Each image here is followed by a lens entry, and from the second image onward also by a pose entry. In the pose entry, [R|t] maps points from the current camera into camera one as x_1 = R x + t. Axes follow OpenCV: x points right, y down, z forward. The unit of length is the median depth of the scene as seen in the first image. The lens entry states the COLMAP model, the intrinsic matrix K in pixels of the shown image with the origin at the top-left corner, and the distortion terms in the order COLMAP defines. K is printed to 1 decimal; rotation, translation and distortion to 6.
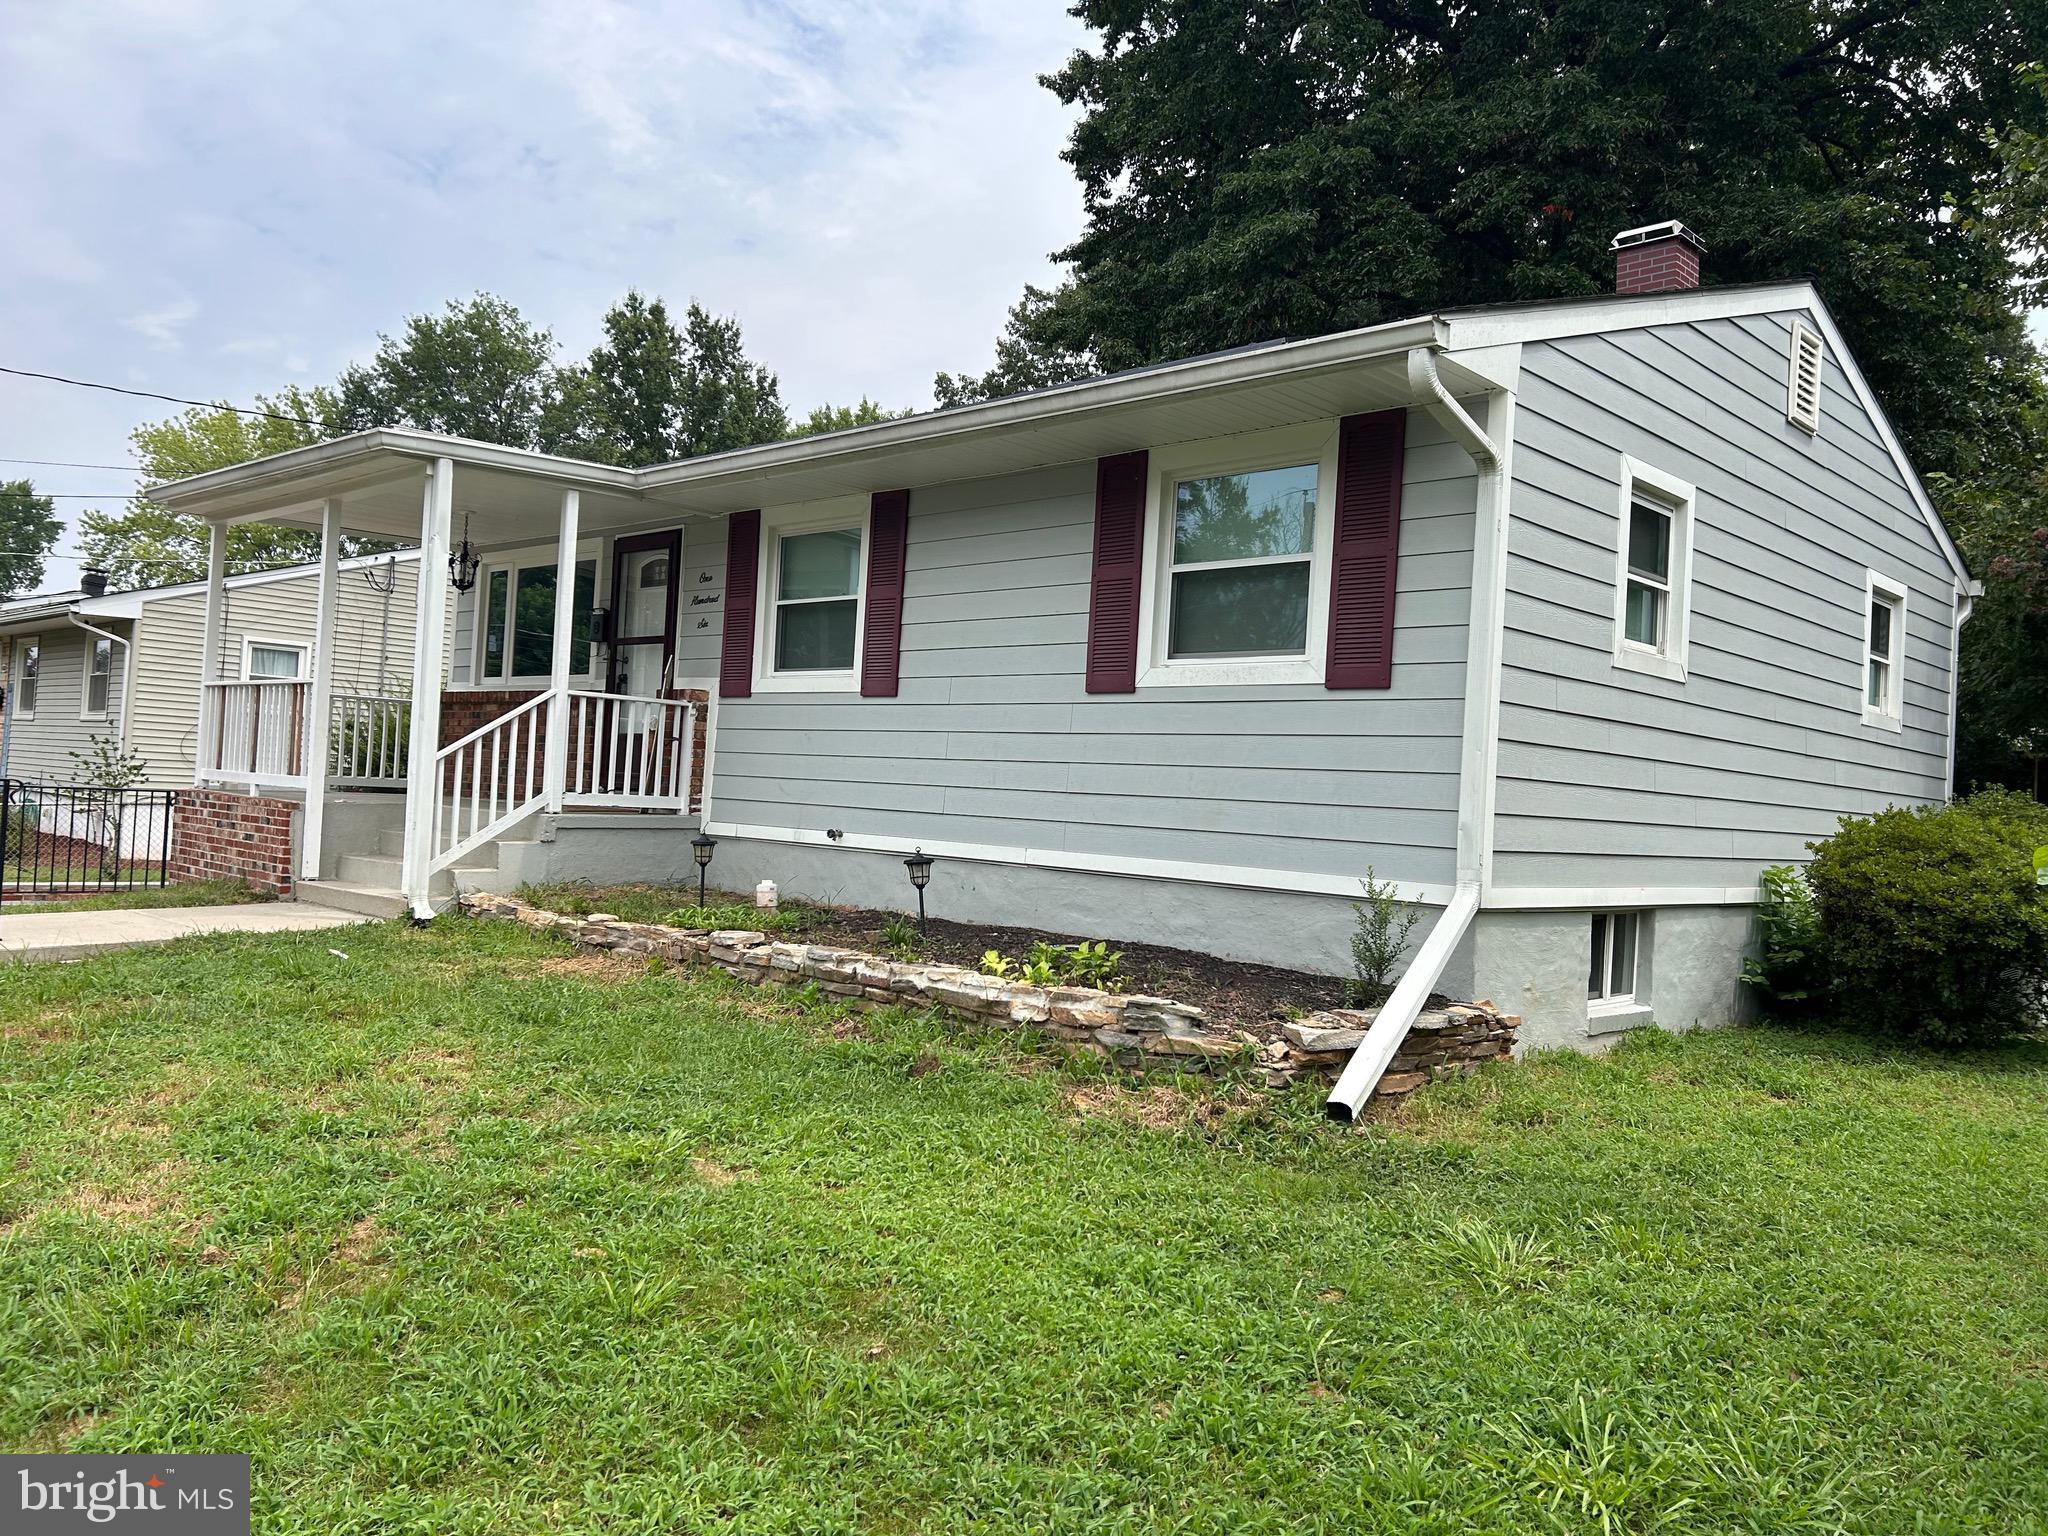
lens RADIAL K [[1533.2, 0, 1024.3], [0, 1533.2, 770.1], [0, 0, 1]] dist [0.037964, -0.051160]
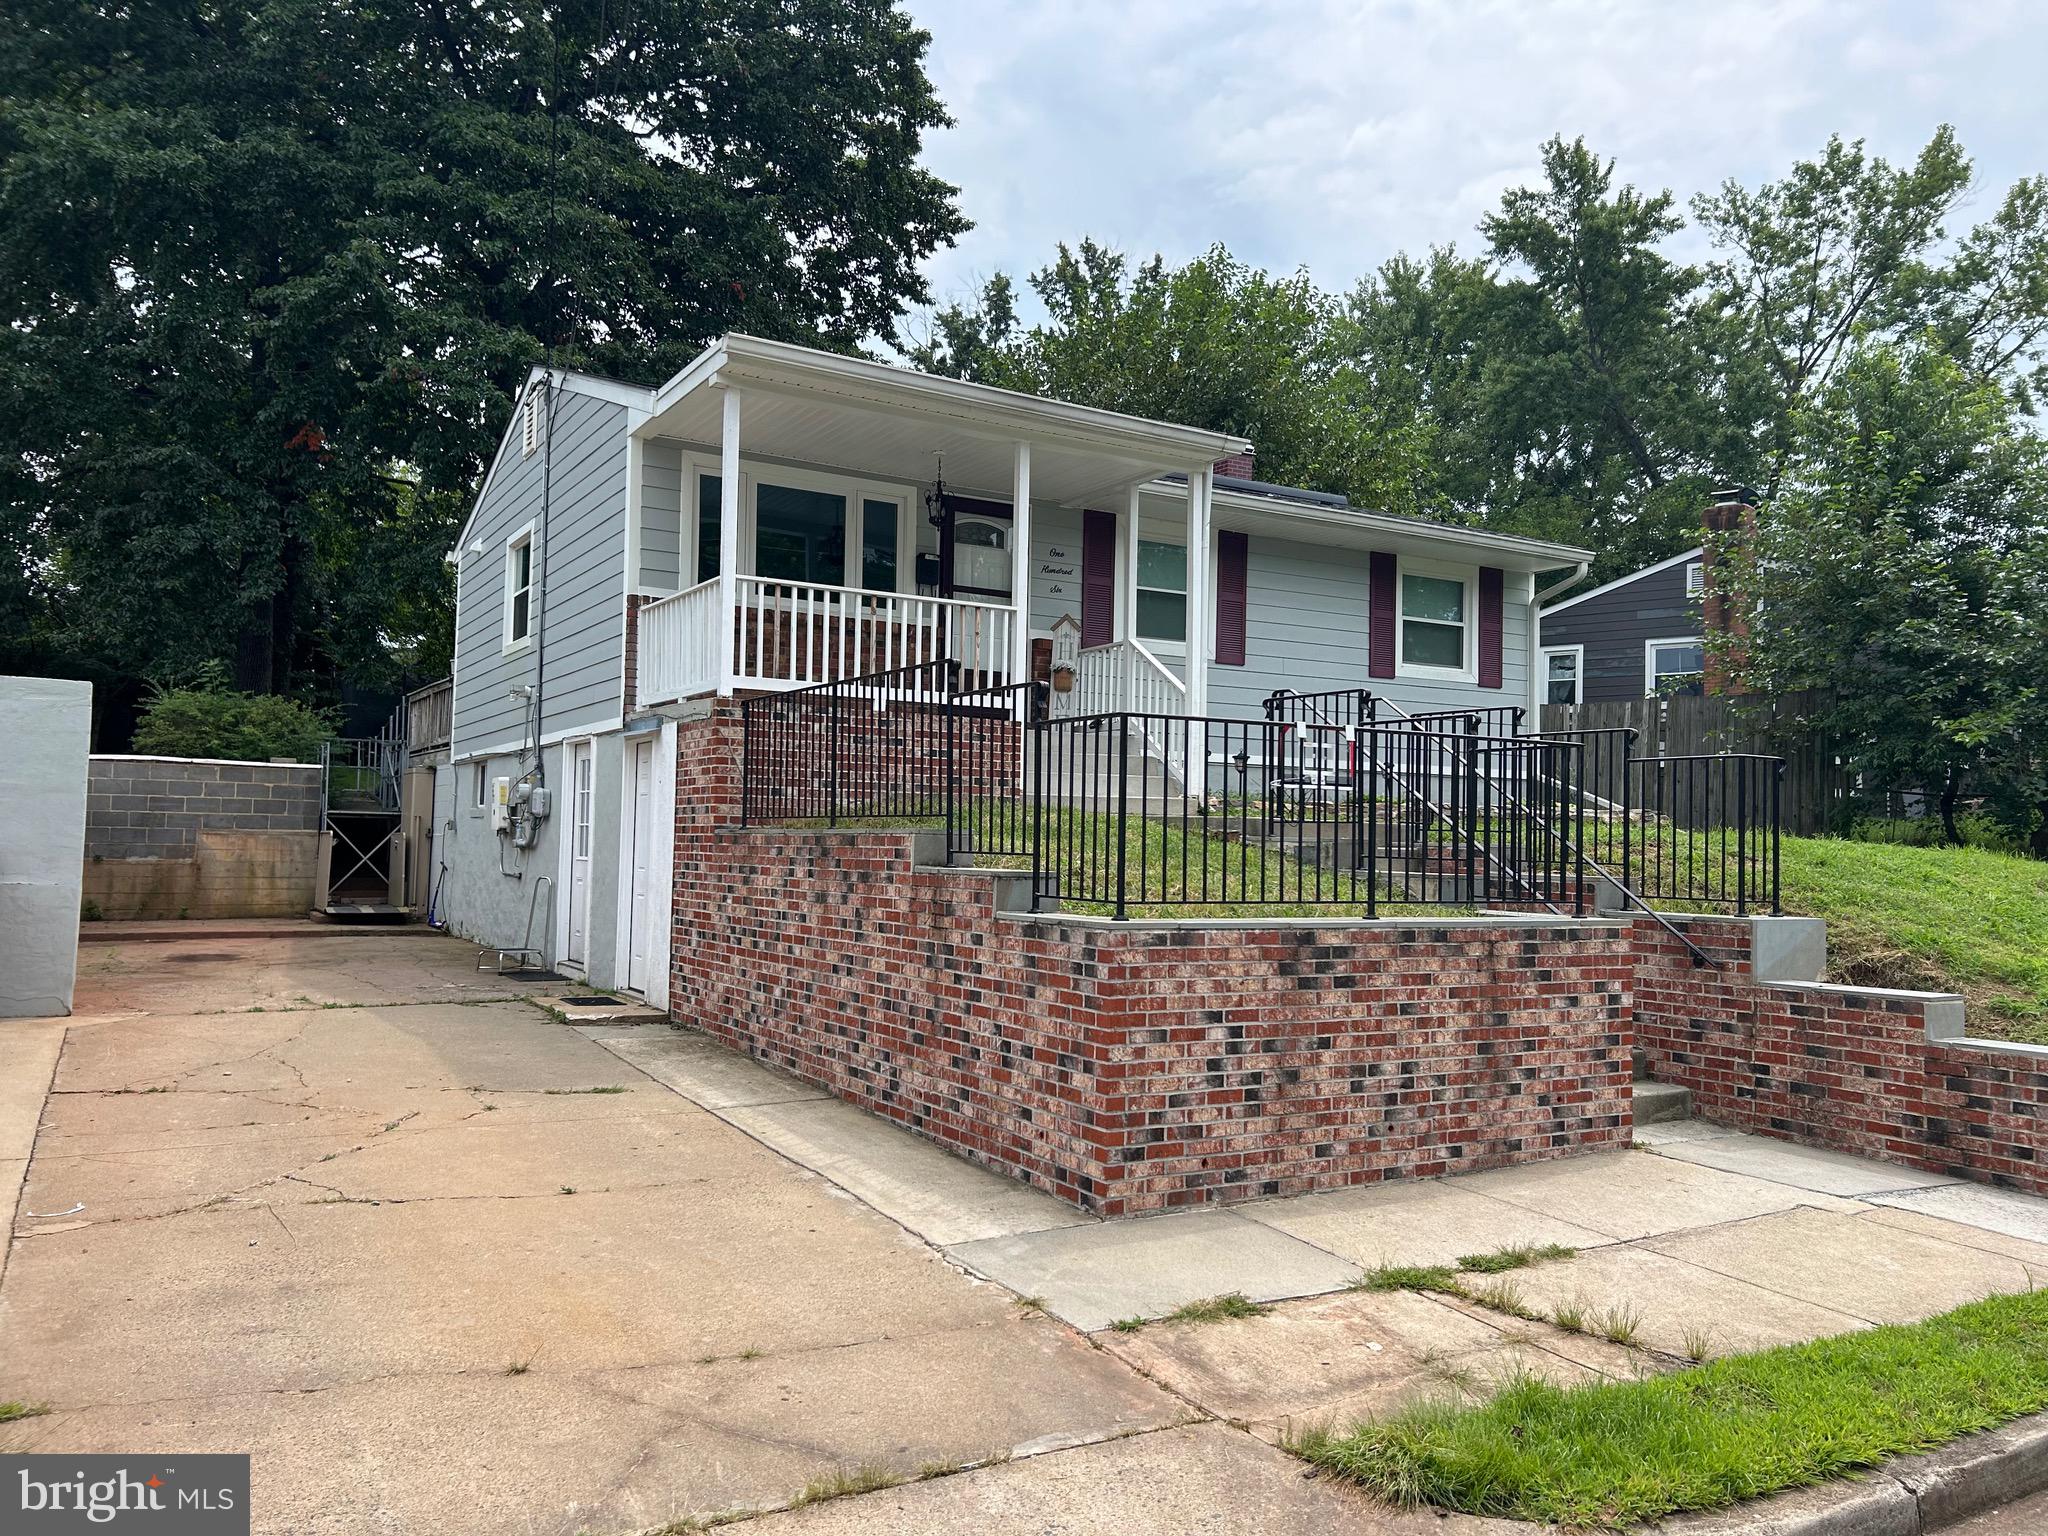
lens RADIAL K [[1533.2, 0, 1035.9], [0, 1533.2, 775.6], [0, 0, 1]] dist [0.037964, -0.051160]
pose [[0.272315, -0.004365, 0.962198, -1.884002], [-0.021167, 0.999721, 0.010525, 0.060754], [-0.961975, -0.023233, 0.272147, 0.871920]]
